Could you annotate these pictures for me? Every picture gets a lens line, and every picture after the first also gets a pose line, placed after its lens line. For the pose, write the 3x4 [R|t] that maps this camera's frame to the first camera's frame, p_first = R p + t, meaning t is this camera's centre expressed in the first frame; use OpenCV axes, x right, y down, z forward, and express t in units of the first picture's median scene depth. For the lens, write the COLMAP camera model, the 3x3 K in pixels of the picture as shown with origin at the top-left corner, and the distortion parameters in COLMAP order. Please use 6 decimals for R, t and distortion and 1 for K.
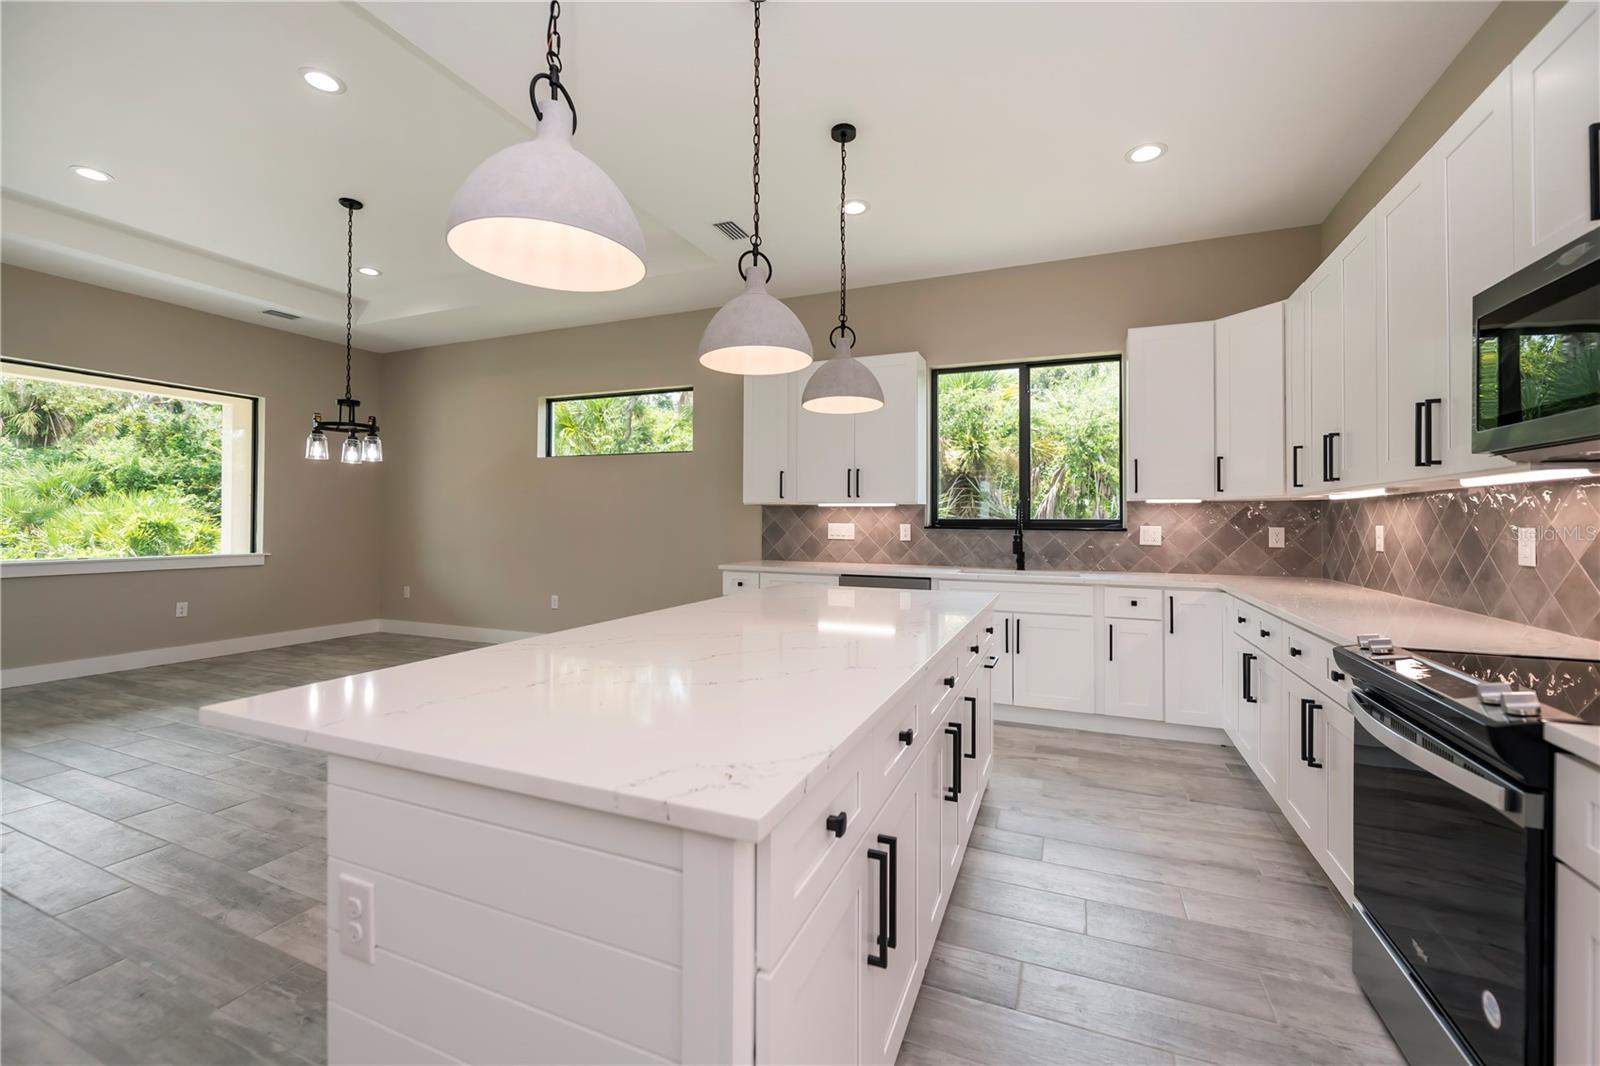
lens RADIAL K [[645.1, 0, 798.5], [0, 645.1, 519.4], [0, 0, 1]] dist [0.006461, -0.003999]
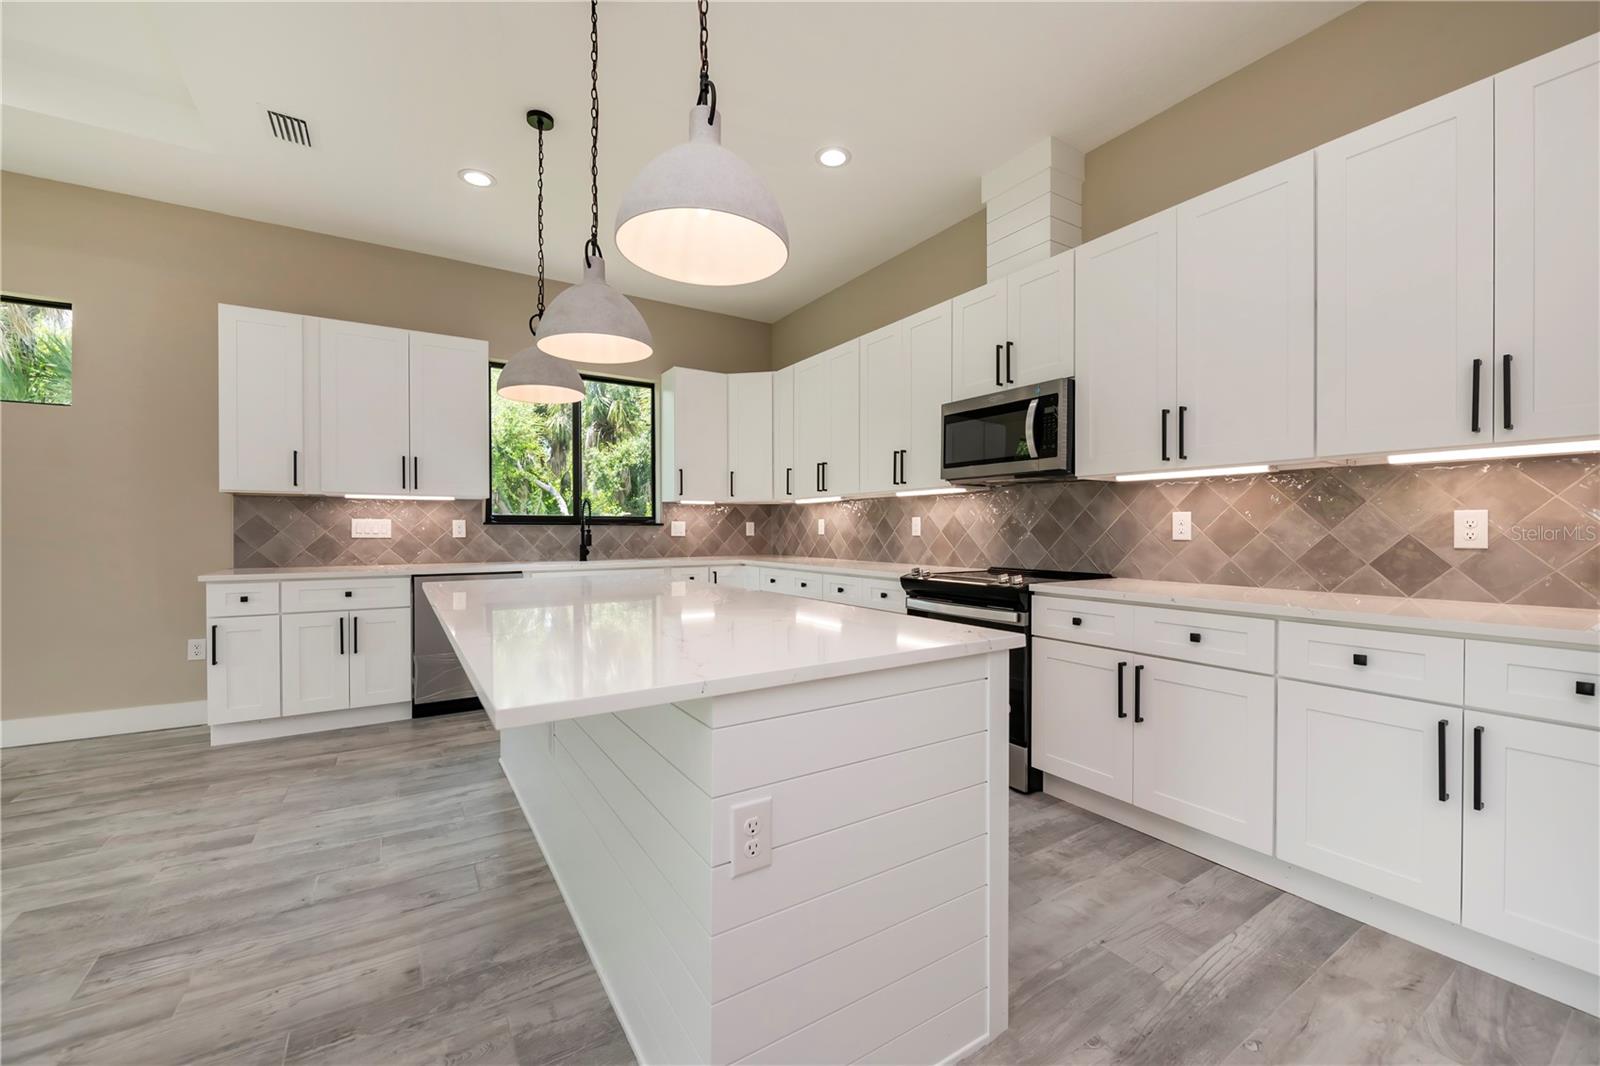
lens RADIAL K [[645.1, 0, 808.8], [0, 645.1, 534.7], [0, 0, 1]] dist [0.006461, -0.003999]
pose [[0.563148, -0.012648, 0.826259, -0.329981], [0.003152, 0.999908, 0.013158, 0.018264], [-0.826350, -0.004806, 0.563136, 0.053422]]
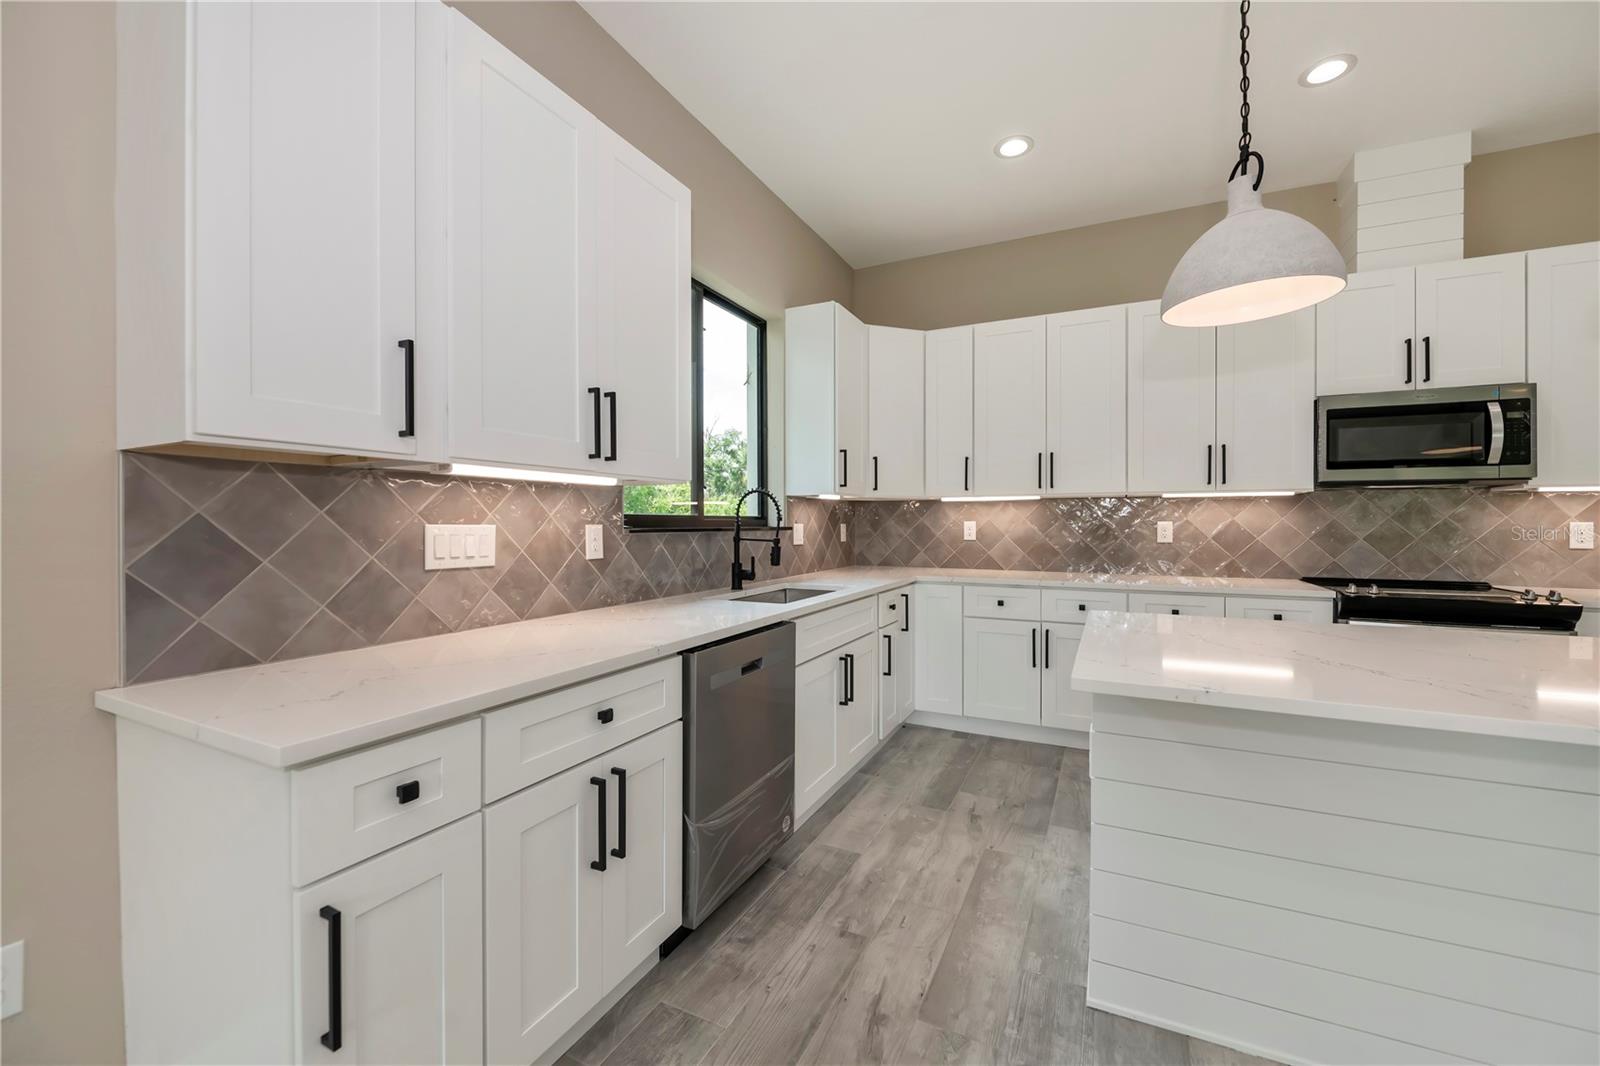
lens RADIAL K [[645.1, 0, 805.7], [0, 645.1, 522.5], [0, 0, 1]] dist [0.006461, -0.003999]
pose [[0.050928, -0.006764, 0.998679, -0.311878], [-0.000327, 0.999977, 0.006789, 0.002352], [-0.998702, -0.000672, 0.050924, 0.833711]]
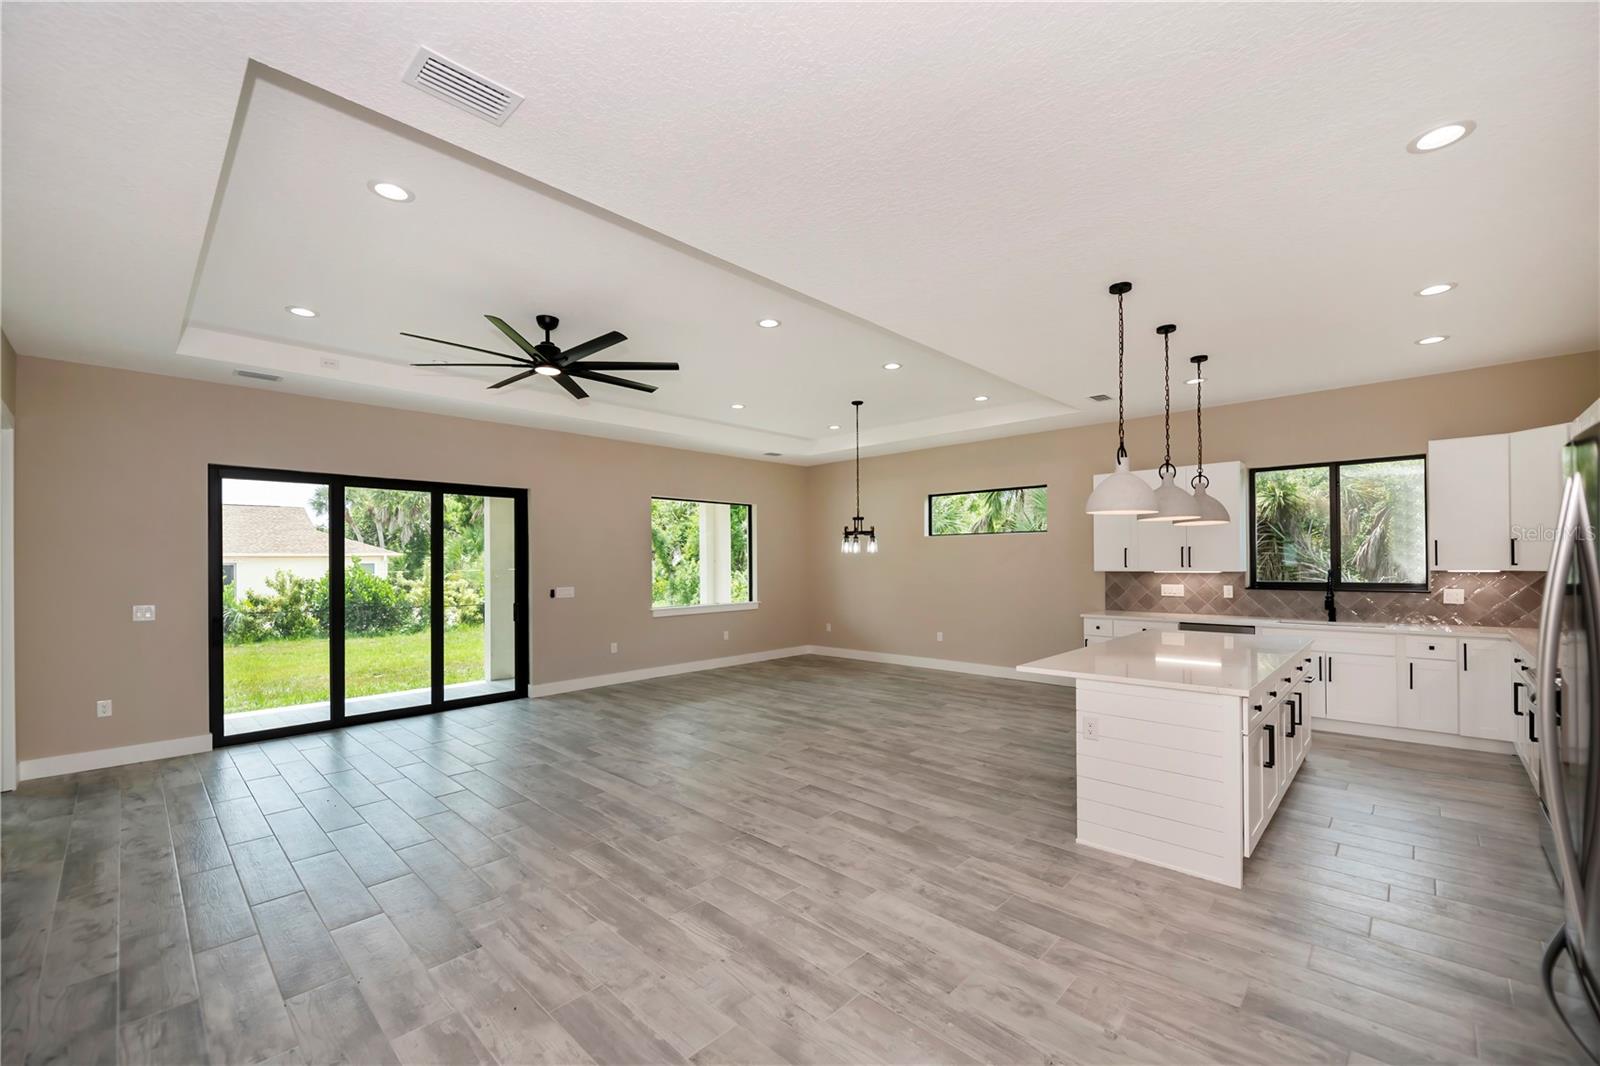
lens RADIAL K [[645.1, 0, 814.3], [0, 645.1, 560.8], [0, 0, 1]] dist [0.006461, -0.003999]
pose [[0.937580, -0.015857, -0.347409, -0.177742], [0.015935, 0.999870, -0.002633, -0.055647], [0.347405, -0.003068, 0.937710, -0.573857]]
